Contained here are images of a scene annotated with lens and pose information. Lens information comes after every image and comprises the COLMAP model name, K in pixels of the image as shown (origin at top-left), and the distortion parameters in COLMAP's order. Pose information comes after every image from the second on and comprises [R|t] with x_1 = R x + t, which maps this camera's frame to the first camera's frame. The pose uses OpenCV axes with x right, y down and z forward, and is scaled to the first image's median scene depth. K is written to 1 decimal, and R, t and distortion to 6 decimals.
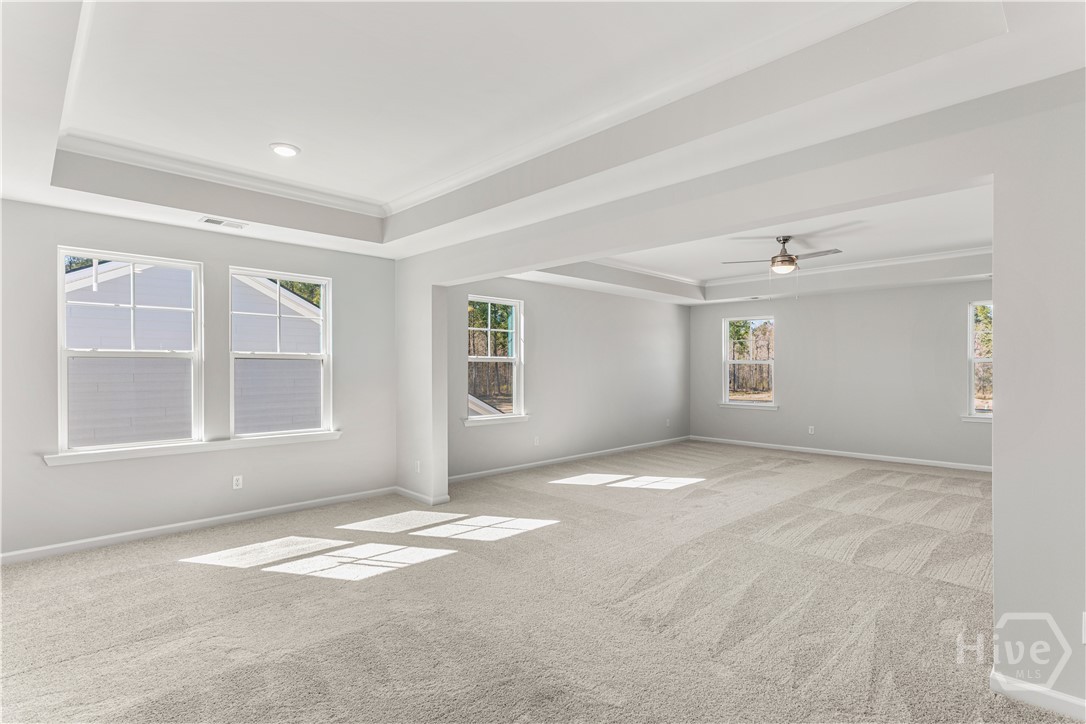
lens RADIAL K [[573.2, 0, 545.9], [0, 573.2, 355.3], [0, 0, 1]] dist [-0.005504, 0.000575]
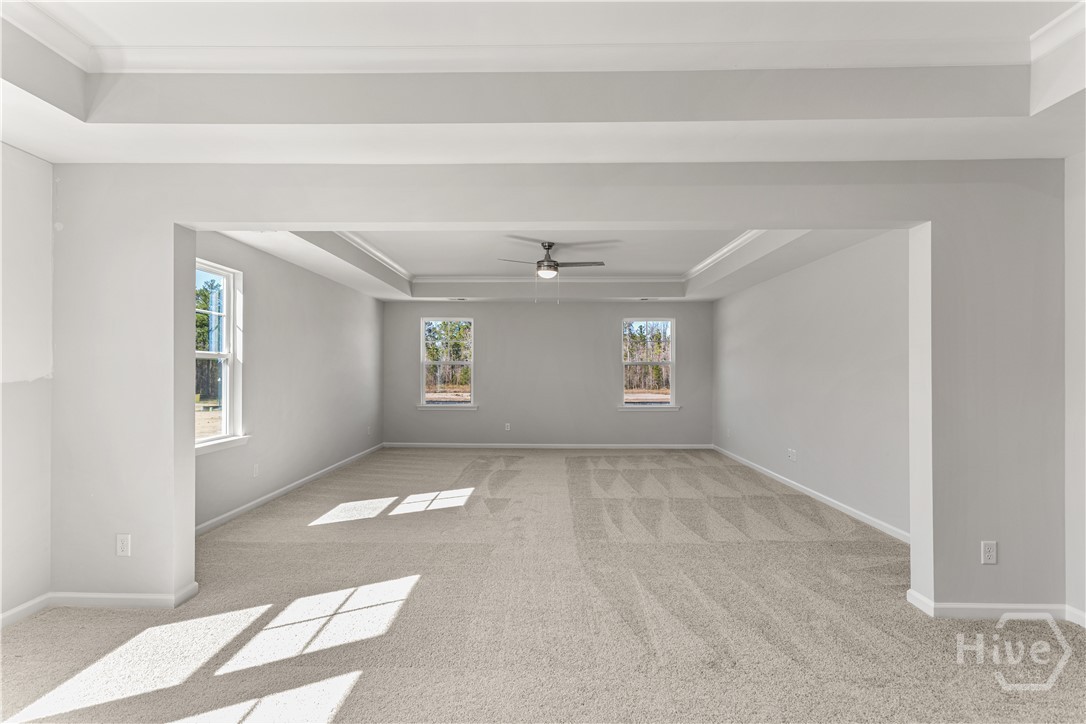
lens RADIAL K [[543.6, 0, 543.0], [0, 543.6, 362.0], [0, 0, 1]] dist [-0.001447, 0.000256]
pose [[0.693349, 0.011292, 0.720513, -0.302085], [-0.017999, 0.999837, 0.001651, 0.007661], [-0.720377, -0.014113, 0.693439, 0.322847]]
